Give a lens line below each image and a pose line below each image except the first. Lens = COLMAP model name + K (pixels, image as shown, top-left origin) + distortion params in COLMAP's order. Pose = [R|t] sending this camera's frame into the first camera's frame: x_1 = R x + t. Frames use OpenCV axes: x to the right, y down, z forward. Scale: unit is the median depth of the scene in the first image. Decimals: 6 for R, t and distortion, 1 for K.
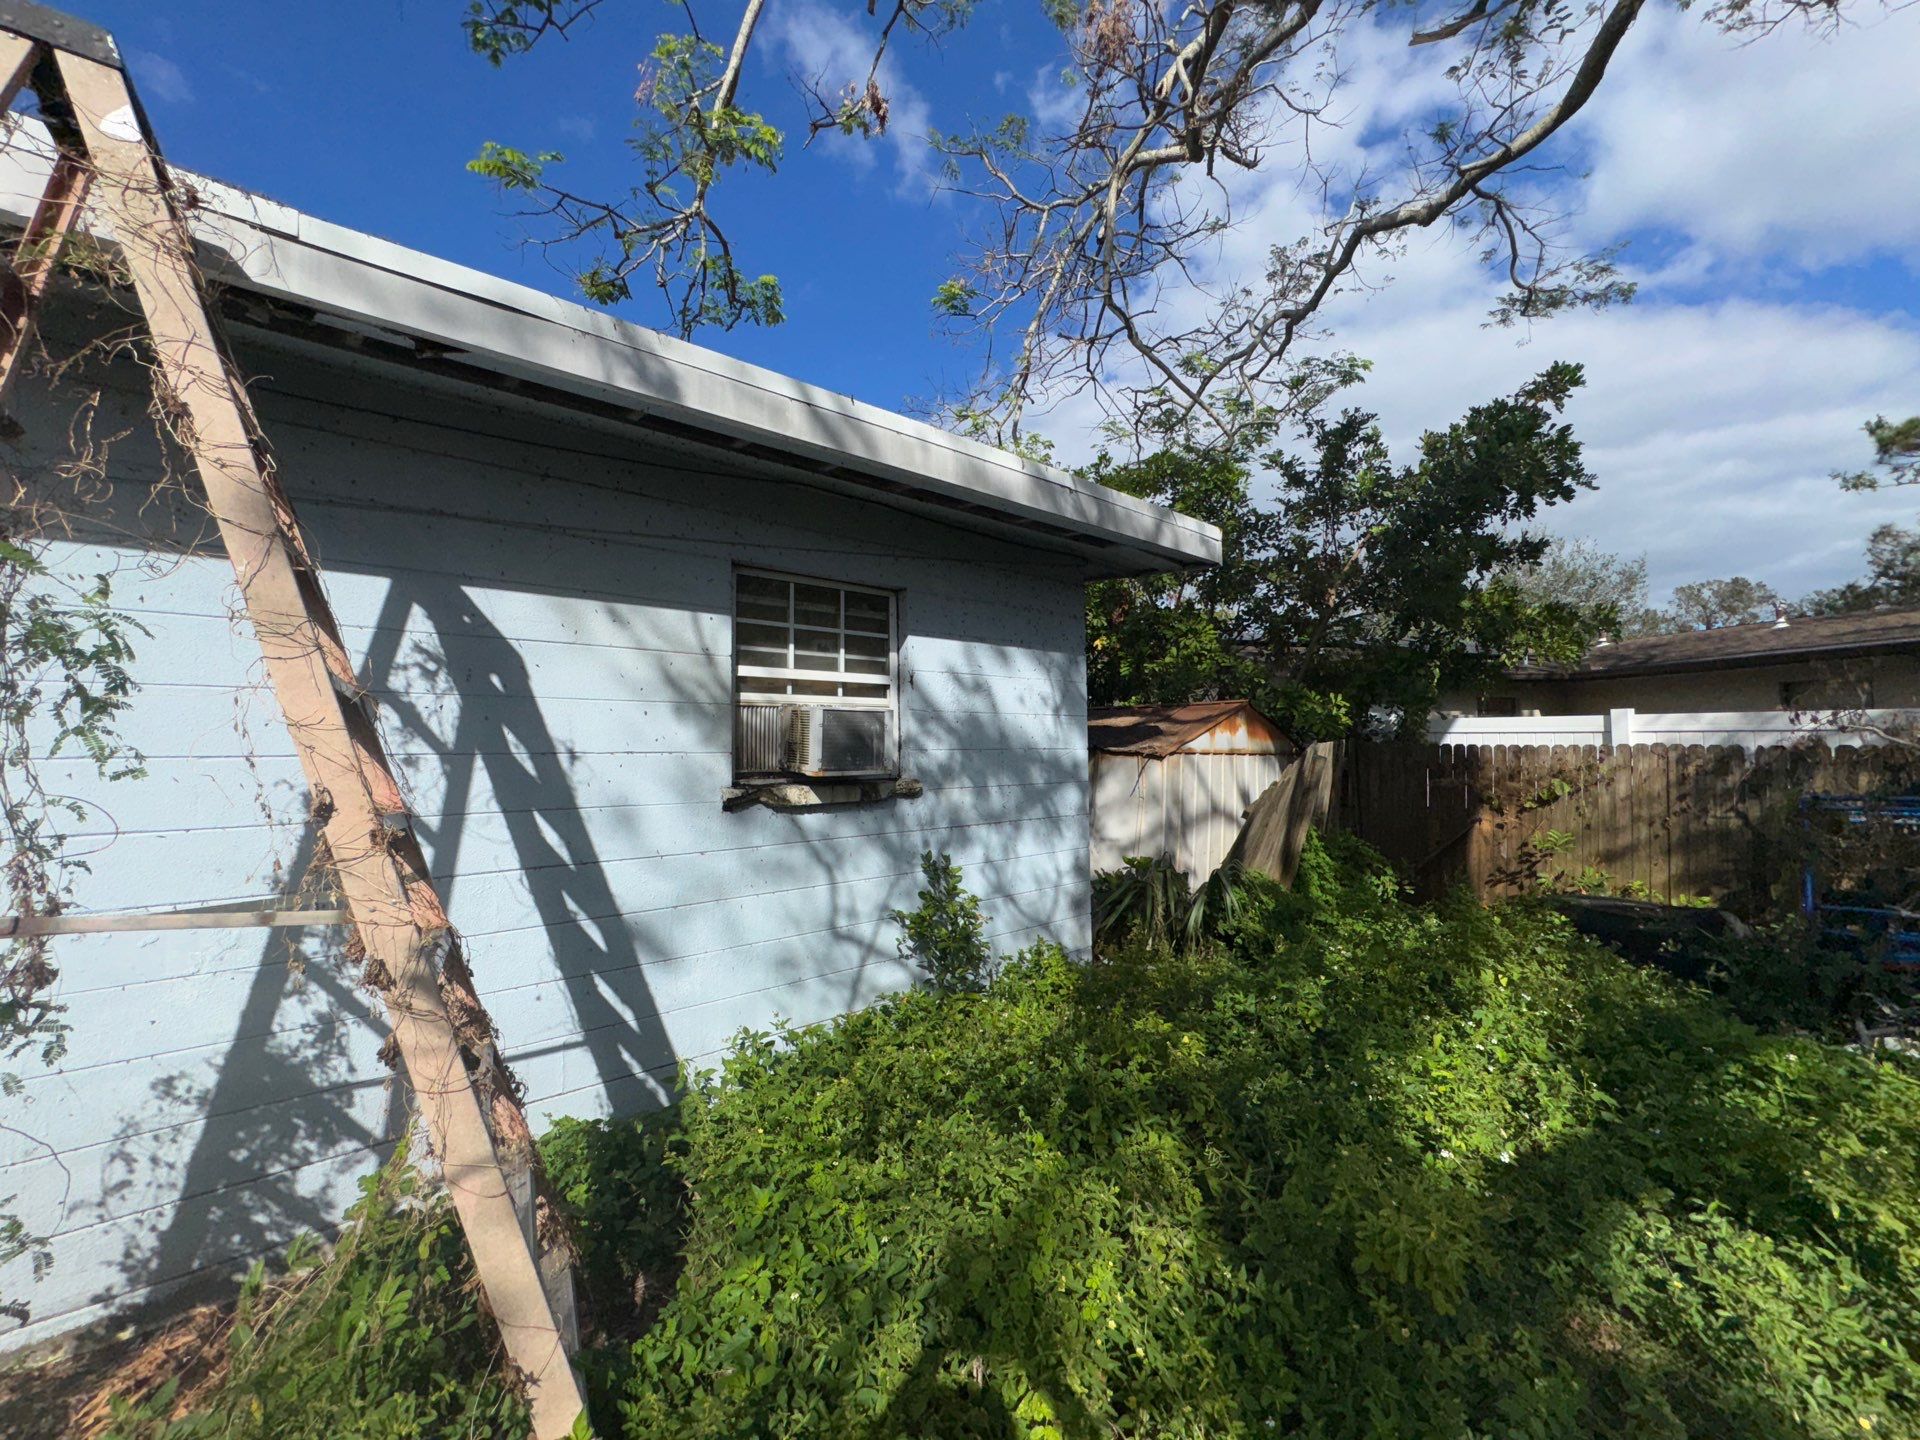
lens RADIAL K [[757.3, 0, 952.4], [0, 757.3, 719.6], [0, 0, 1]] dist [-0.006085, 0.001645]
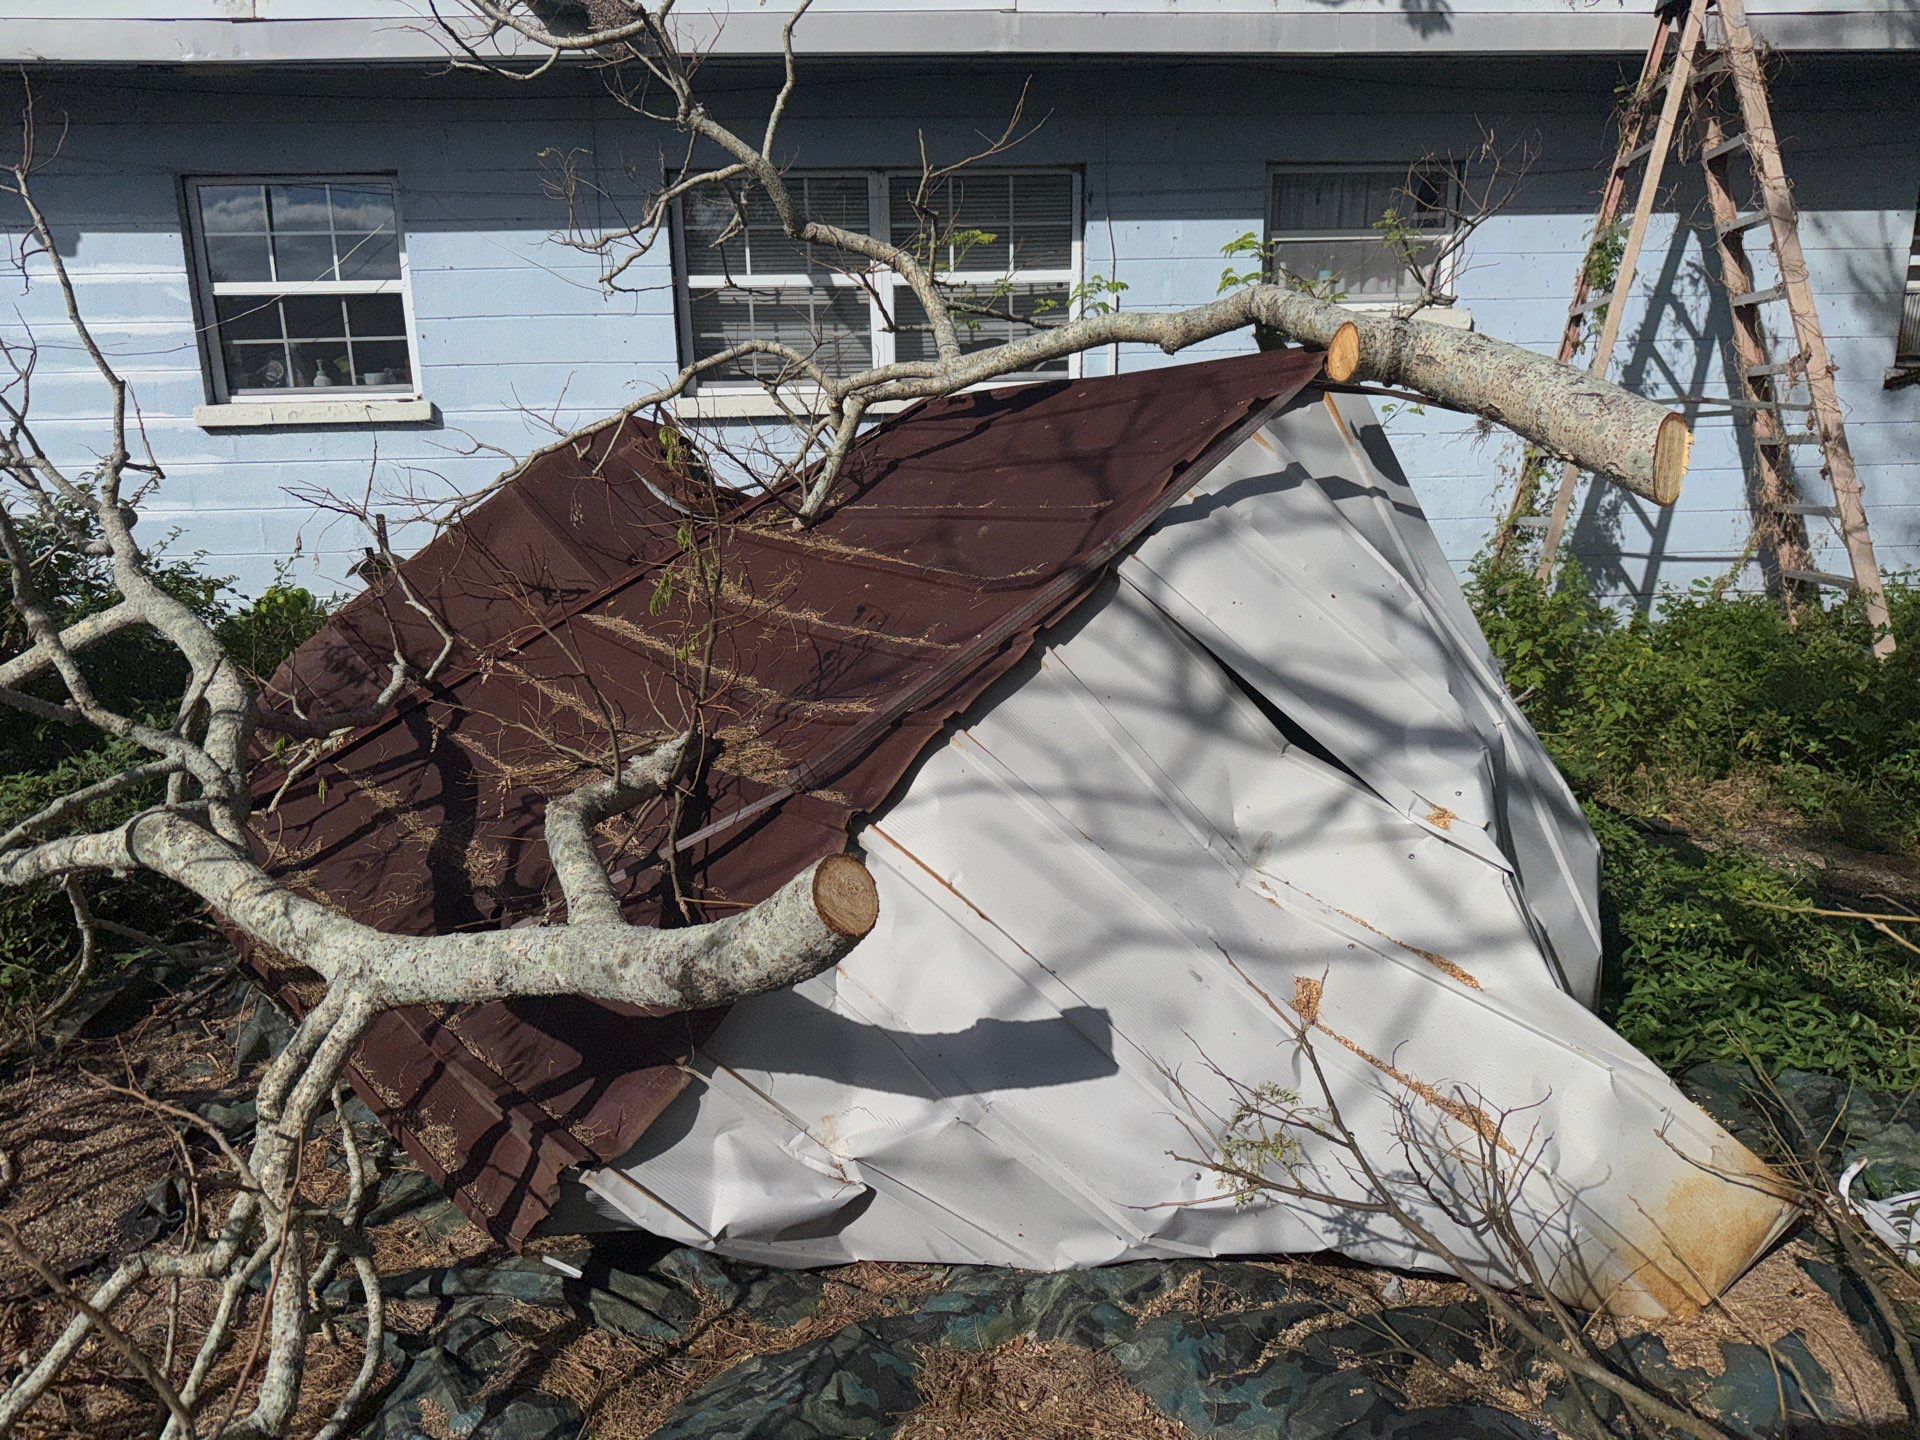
lens RADIAL K [[1306.6, 0, 961.4], [0, 1306.6, 720.4], [0, 0, 1]] dist [0.022738, -0.025629]
pose [[0.793107, 0.142460, -0.592188, -0.184482], [0.034512, 0.960189, 0.277210, 0.000793], [0.608104, -0.240295, 0.756616, -1.789647]]
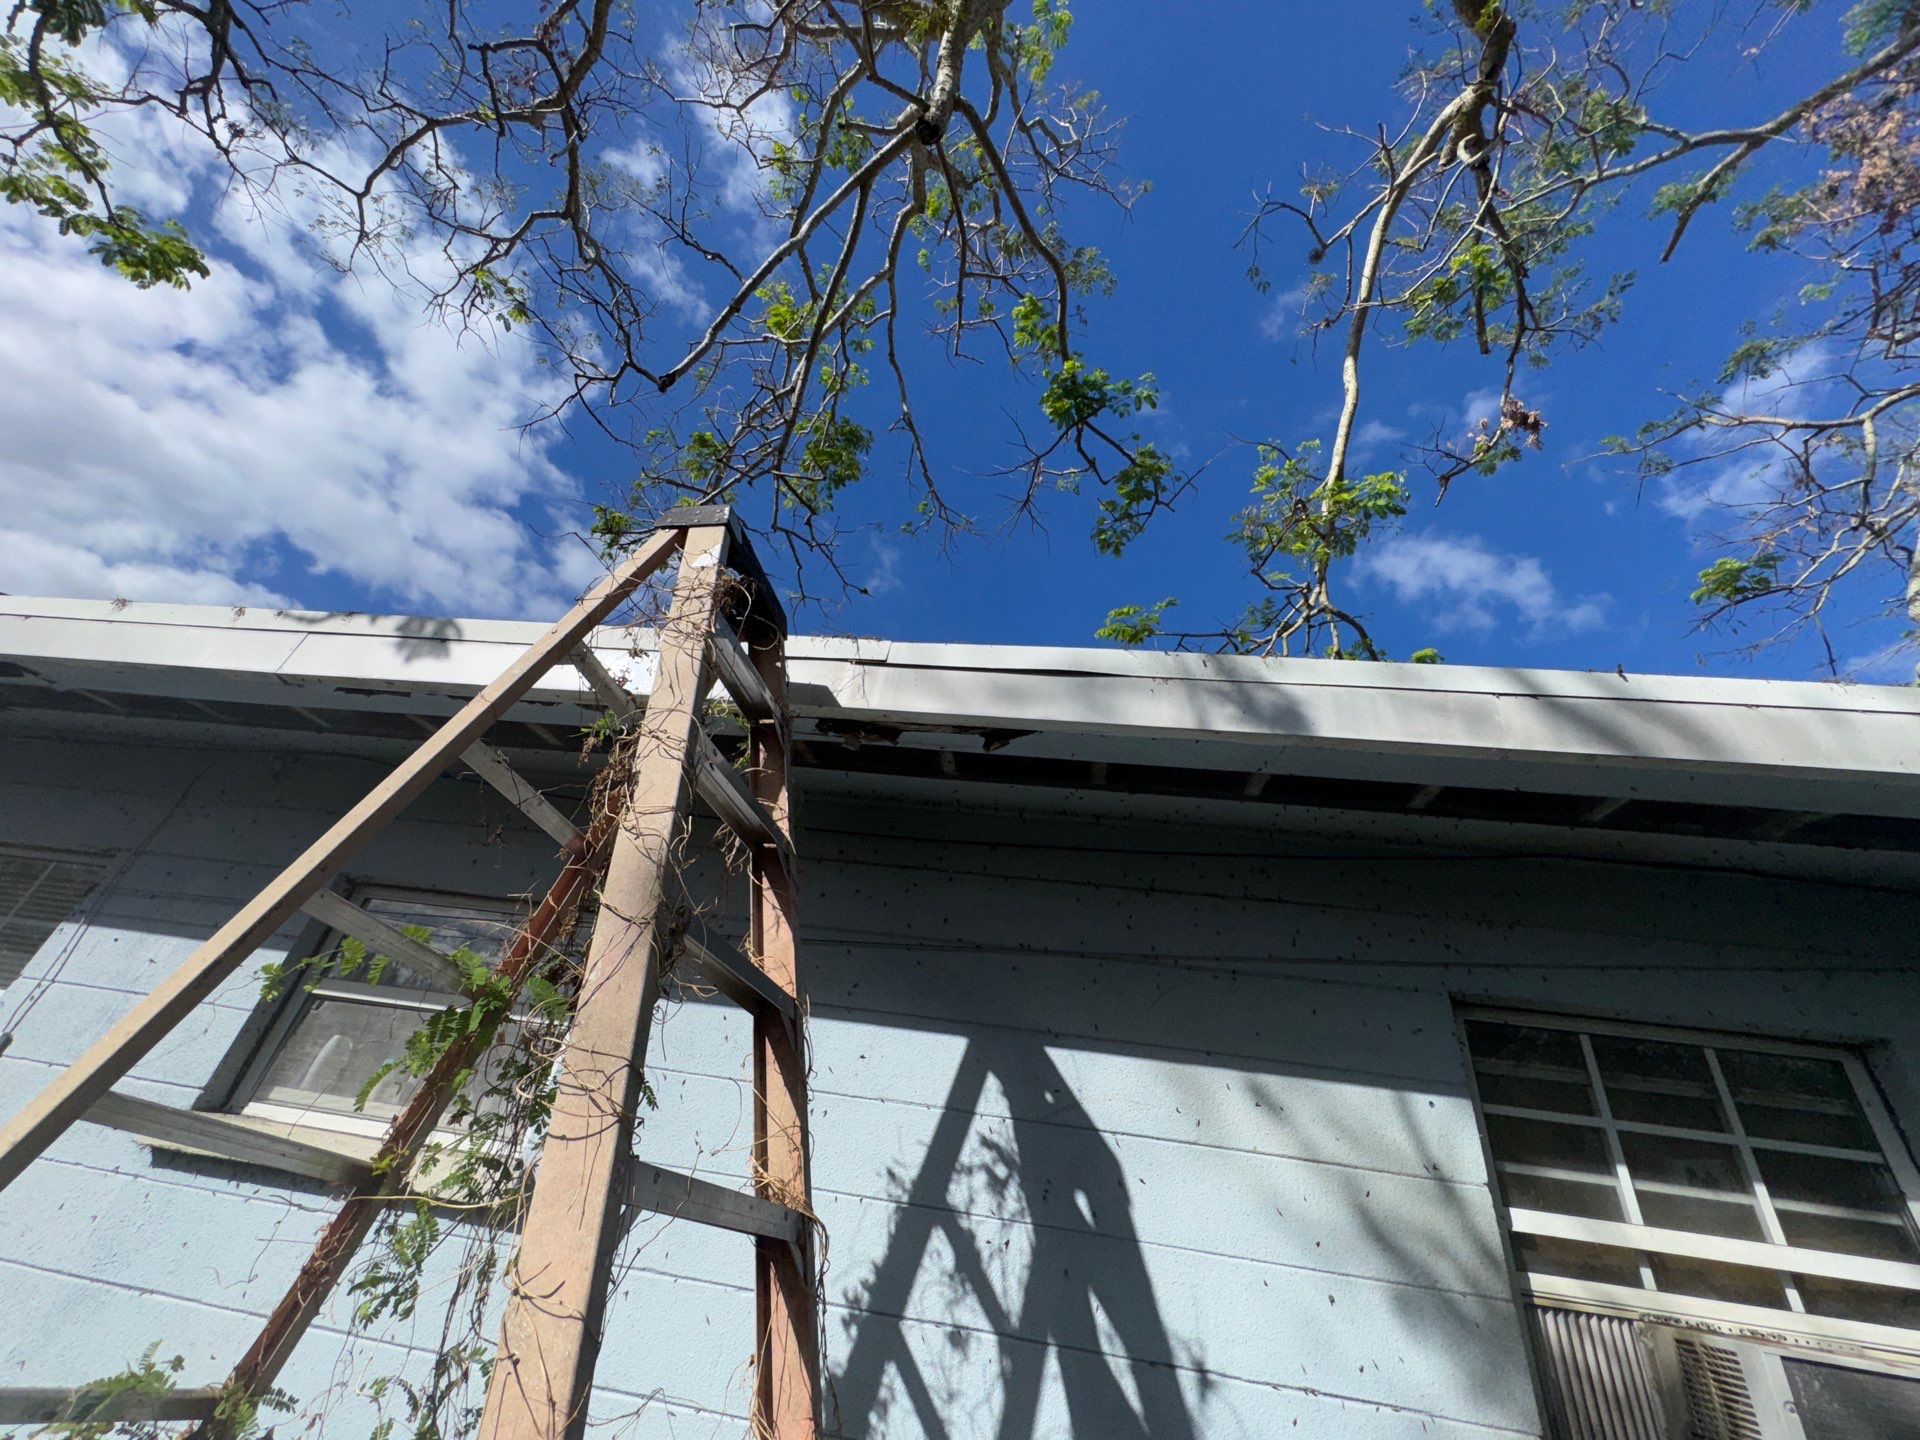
lens RADIAL K [[757.3, 0, 961.2], [0, 757.3, 727.5], [0, 0, 1]] dist [-0.006085, 0.001645]
pose [[0.685068, -0.313020, -0.657799, -0.124026], [-0.116982, 0.843987, -0.523451, -0.043647], [0.719025, 0.435550, 0.541571, 0.391708]]
